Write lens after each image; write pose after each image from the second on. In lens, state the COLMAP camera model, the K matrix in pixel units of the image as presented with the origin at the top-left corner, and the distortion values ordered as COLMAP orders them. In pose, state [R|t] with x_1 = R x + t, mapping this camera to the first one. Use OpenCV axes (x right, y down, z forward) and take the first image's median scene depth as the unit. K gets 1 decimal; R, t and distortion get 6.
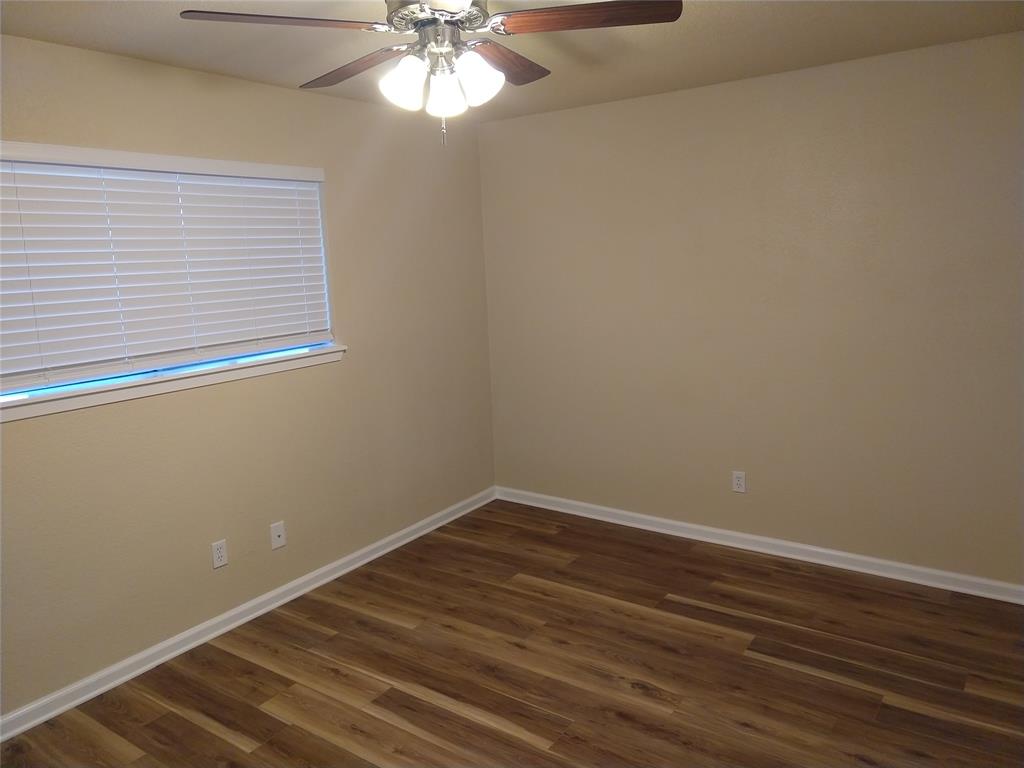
lens RADIAL K [[758.7, 0, 512.3], [0, 758.7, 408.1], [0, 0, 1]] dist [0.030093, -0.000905]
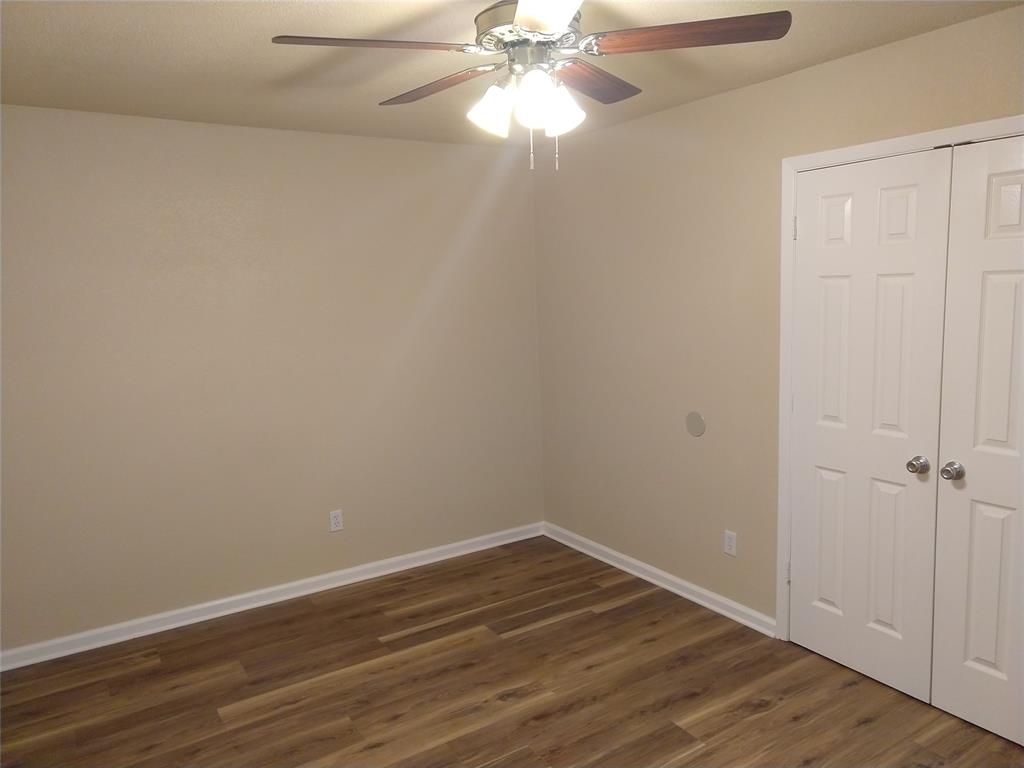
lens RADIAL K [[749.8, 0, 509.5], [0, 749.8, 390.2], [0, 0, 1]] dist [0.021276, 0.010726]
pose [[0.374490, -0.108297, 0.920885, -0.644080], [0.205694, 0.978113, 0.031379, -0.073790], [-0.904128, 0.177669, 0.388570, 0.435503]]
